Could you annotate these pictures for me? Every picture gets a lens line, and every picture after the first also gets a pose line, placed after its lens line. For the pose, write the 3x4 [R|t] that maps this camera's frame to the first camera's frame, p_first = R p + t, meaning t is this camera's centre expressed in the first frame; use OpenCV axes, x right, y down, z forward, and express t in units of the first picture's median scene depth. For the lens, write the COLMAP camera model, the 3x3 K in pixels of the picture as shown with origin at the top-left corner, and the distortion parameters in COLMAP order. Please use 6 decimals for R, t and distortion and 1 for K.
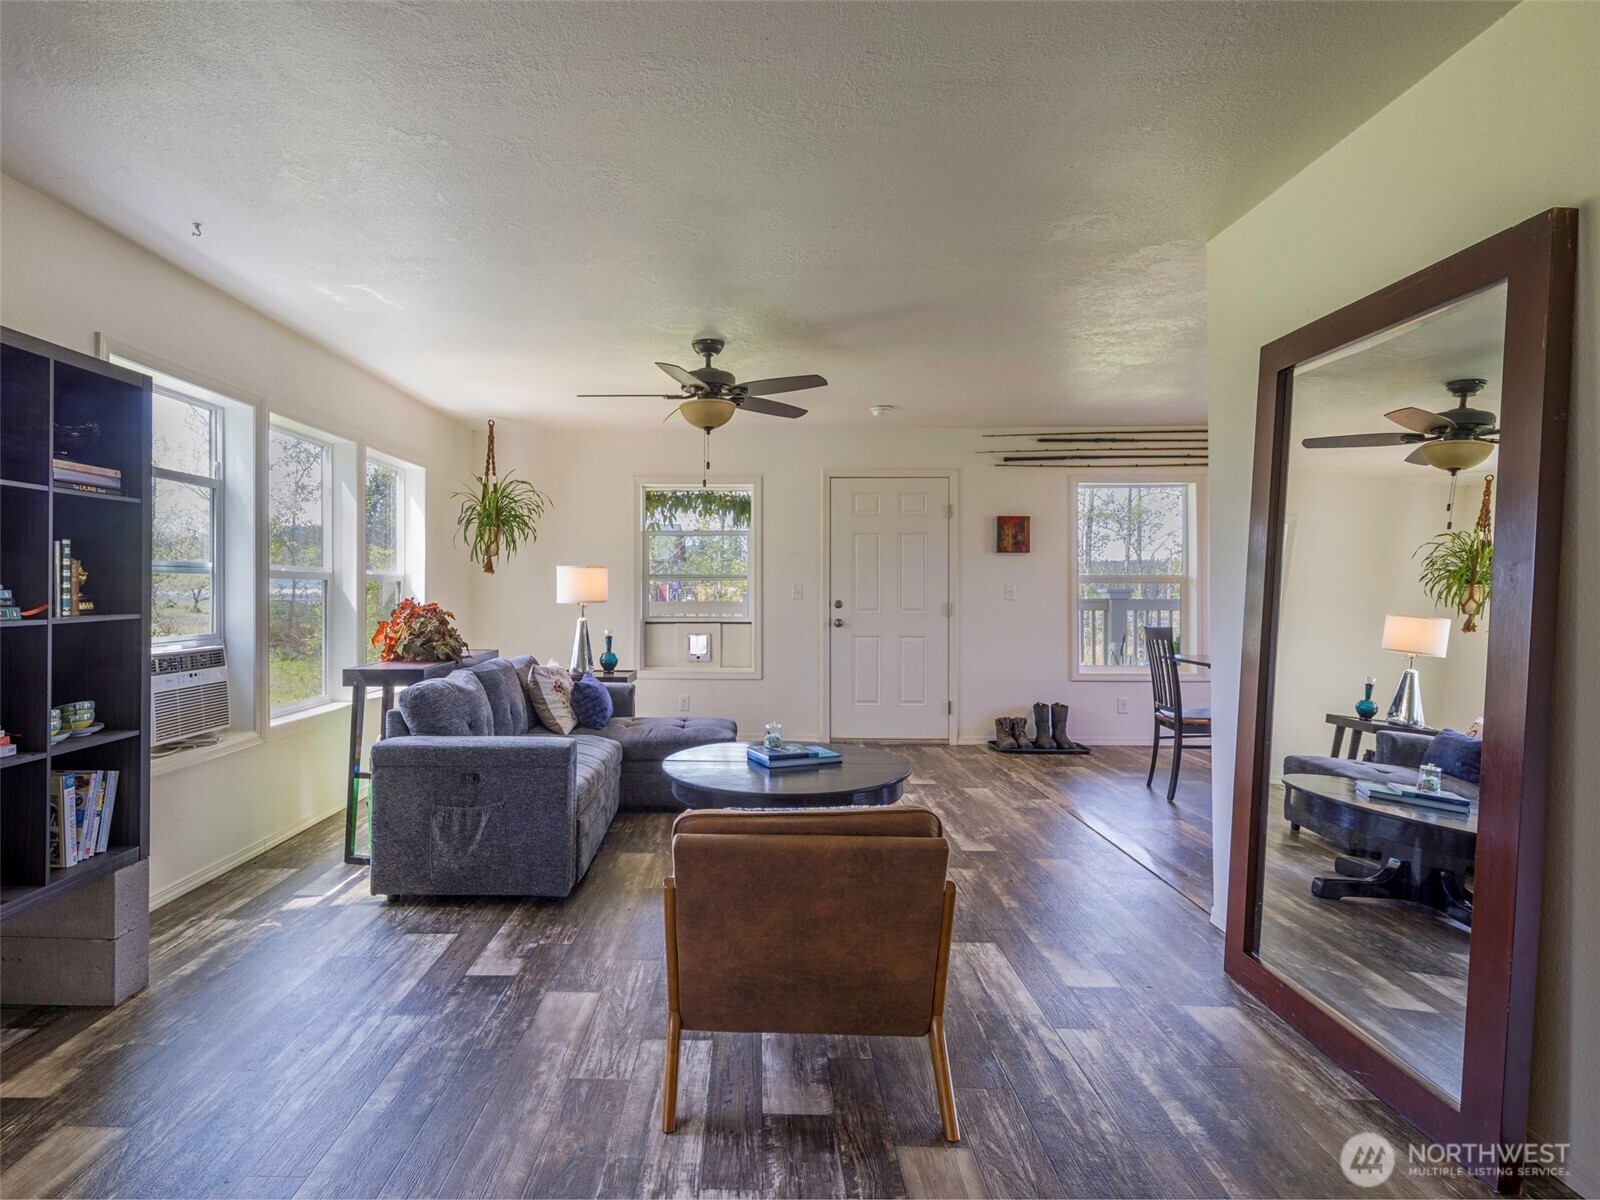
lens RADIAL K [[886.1, 0, 750.5], [0, 886.1, 588.2], [0, 0, 1]] dist [0.003974, -0.004326]
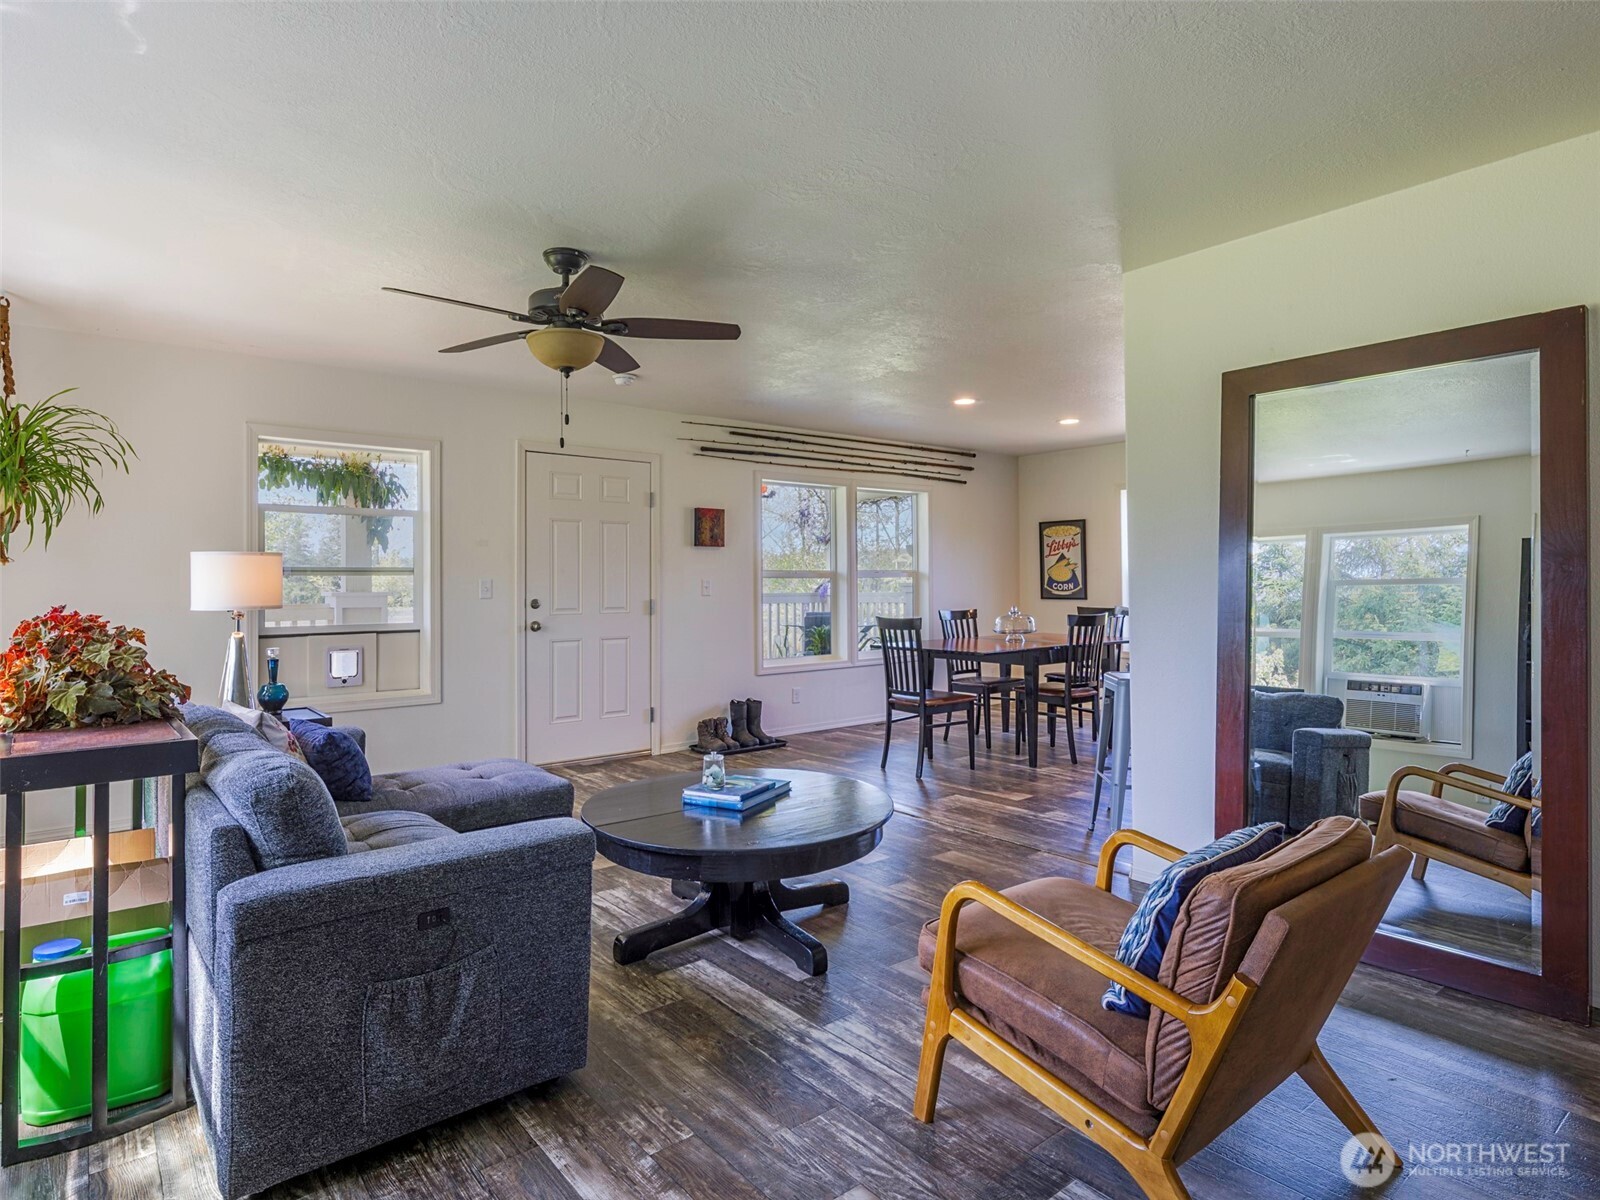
lens RADIAL K [[886.1, 0, 805.5], [0, 886.1, 572.4], [0, 0, 1]] dist [0.003974, -0.004326]
pose [[0.755142, 0.001744, 0.655559, -0.266469], [0.007906, 0.999900, -0.011768, 0.000199], [-0.655514, 0.014069, 0.755052, 0.214015]]
